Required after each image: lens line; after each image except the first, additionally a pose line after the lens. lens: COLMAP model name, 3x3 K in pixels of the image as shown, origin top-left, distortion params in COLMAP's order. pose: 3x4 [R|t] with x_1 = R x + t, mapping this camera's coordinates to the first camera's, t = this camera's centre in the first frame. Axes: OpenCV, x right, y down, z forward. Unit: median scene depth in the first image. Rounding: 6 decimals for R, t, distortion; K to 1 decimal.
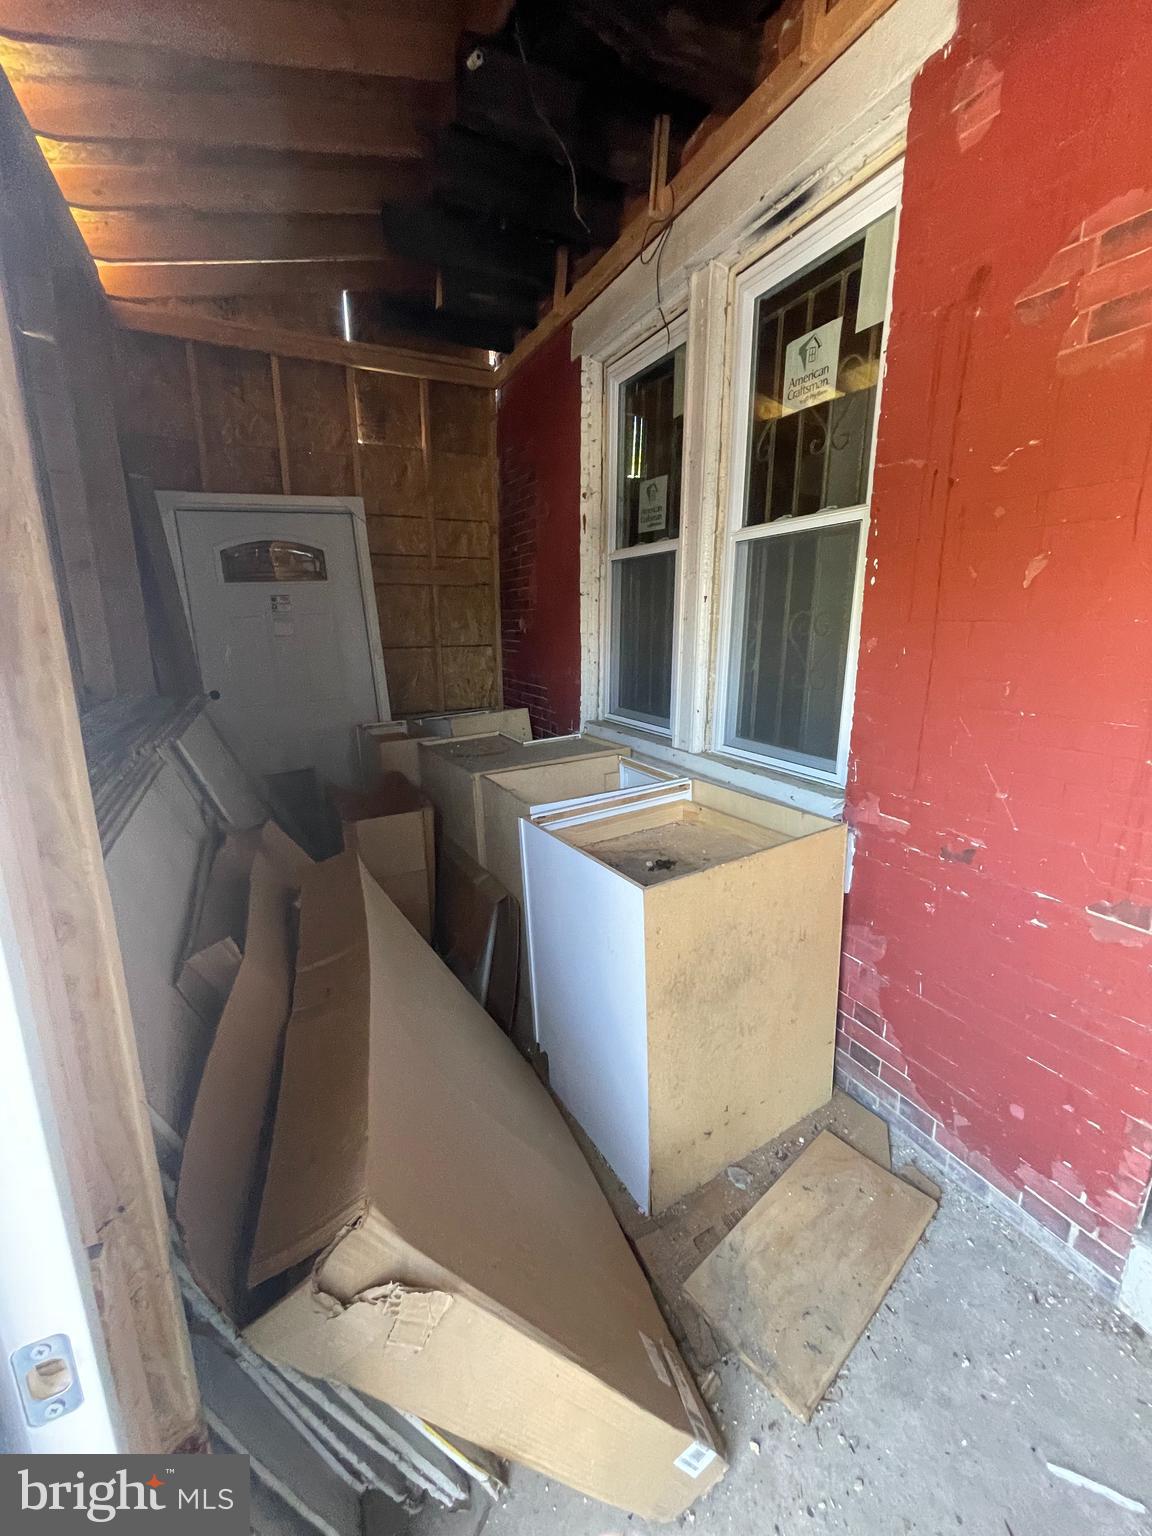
lens RADIAL K [[619.7, 0, 571.6], [0, 619.7, 762.9], [0, 0, 1]] dist [-0.005162, 0.000771]
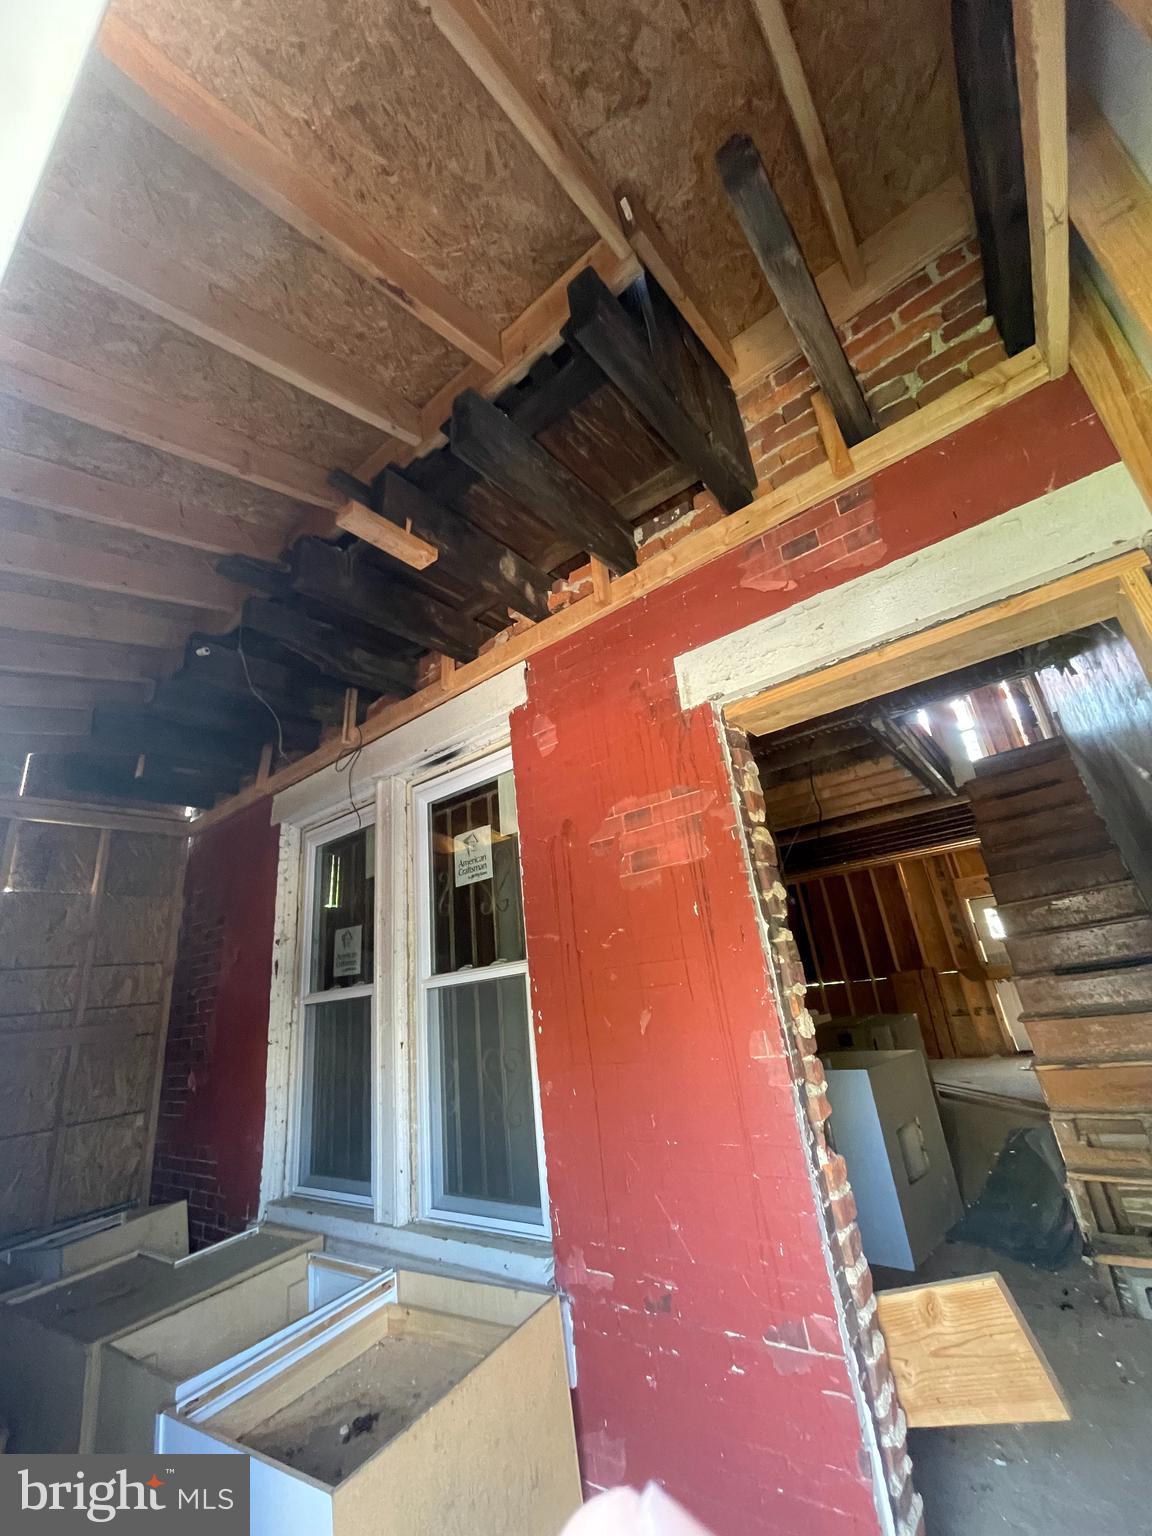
lens RADIAL K [[619.7, 0, 574.1], [0, 619.7, 764.0], [0, 0, 1]] dist [-0.005162, 0.000771]
pose [[0.898479, 0.059096, 0.435021, -0.003416], [0.198222, 0.829535, -0.522092, -0.073178], [-0.391719, 0.555319, 0.733605, -0.165131]]
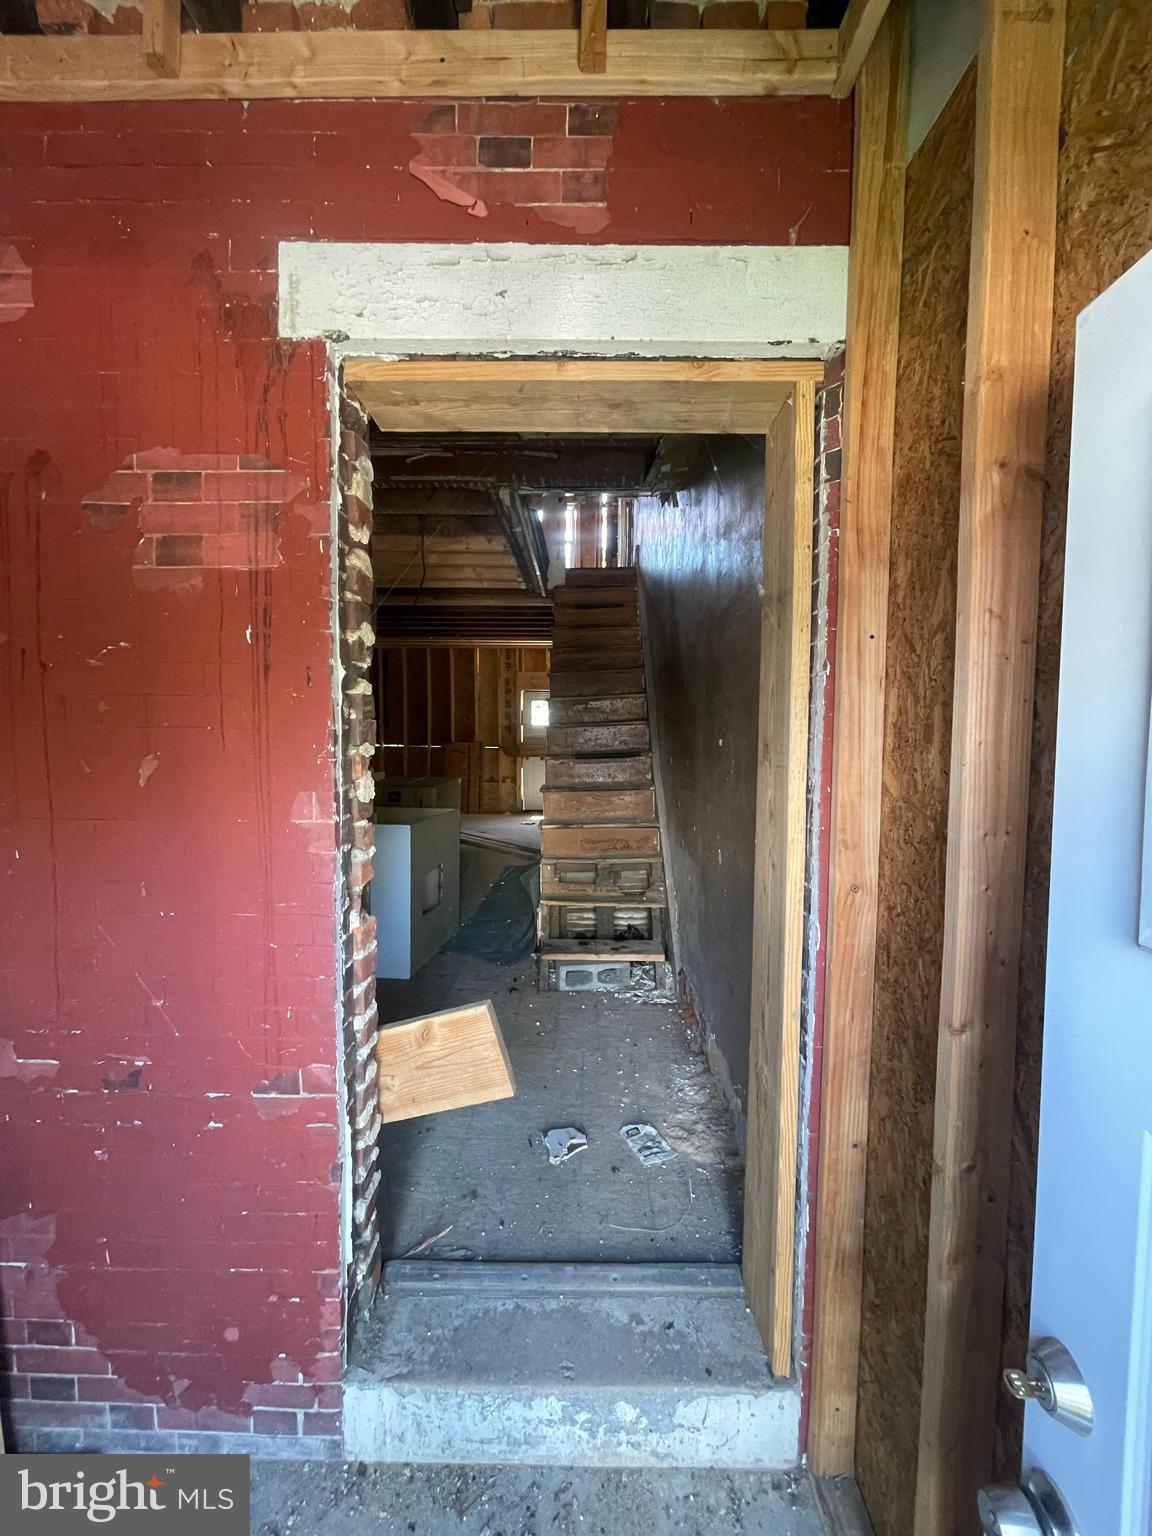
lens RADIAL K [[619.7, 0, 576.3], [0, 619.7, 763.6], [0, 0, 1]] dist [-0.005162, 0.000771]
pose [[0.447240, -0.043070, 0.893376, 0.126781], [0.189723, 0.980678, -0.047699, -0.103245], [-0.874060, 0.190827, 0.446770, -0.022718]]
